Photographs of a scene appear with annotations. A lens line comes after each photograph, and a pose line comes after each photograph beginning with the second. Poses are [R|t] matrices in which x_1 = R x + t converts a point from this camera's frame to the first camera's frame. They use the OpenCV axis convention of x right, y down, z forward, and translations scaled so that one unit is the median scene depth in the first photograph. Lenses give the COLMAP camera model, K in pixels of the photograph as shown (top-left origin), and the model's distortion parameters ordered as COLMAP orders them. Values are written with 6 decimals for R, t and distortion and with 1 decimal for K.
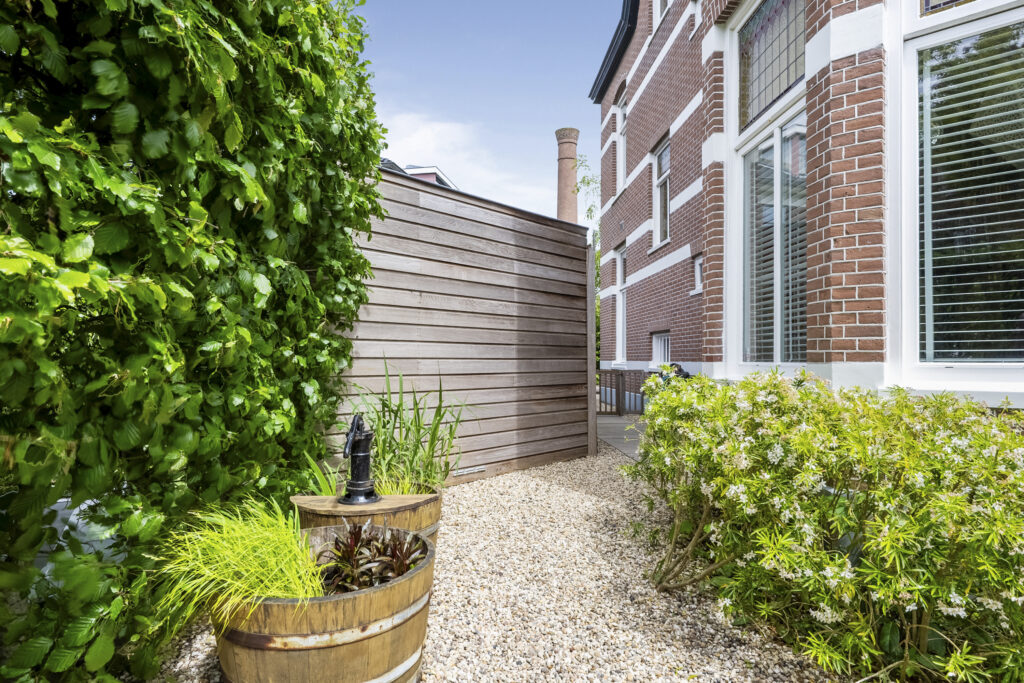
lens RADIAL K [[591.3, 0, 512.5], [0, 591.3, 354.5], [0, 0, 1]] dist [-0.001075, -0.000230]
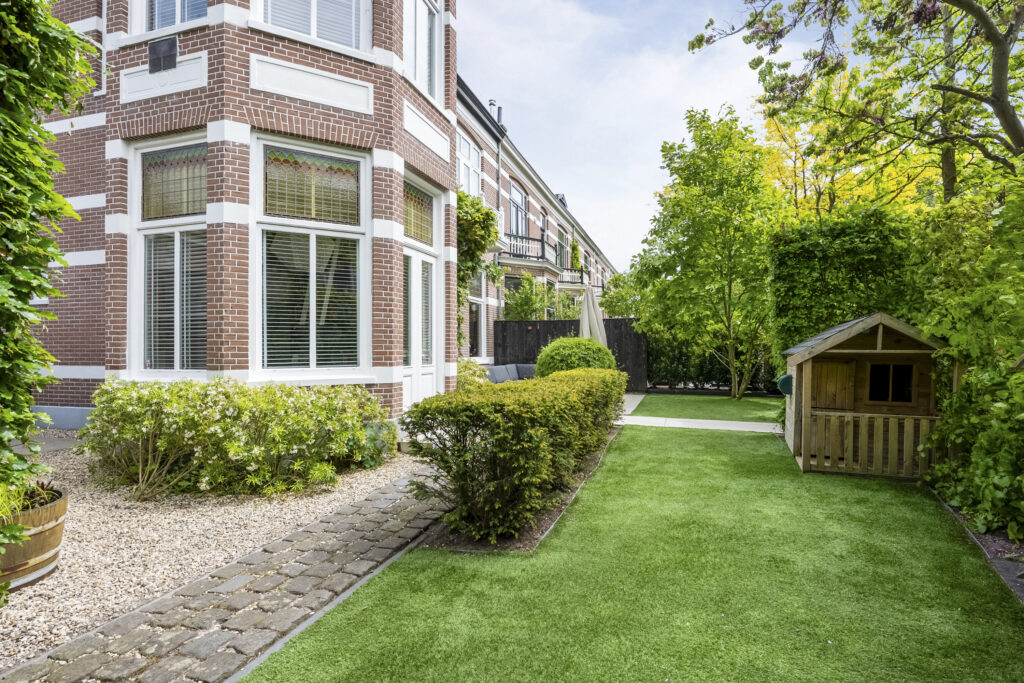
lens RADIAL K [[452.7, 0, 511.2], [0, 452.7, 347.6], [0, 0, 1]] dist [-0.000623, -0.000074]
pose [[0.359684, 0.006936, 0.933048, -0.577672], [-0.000837, 0.999974, -0.007111, -0.056629], [-0.933074, 0.001777, 0.359681, -0.503440]]
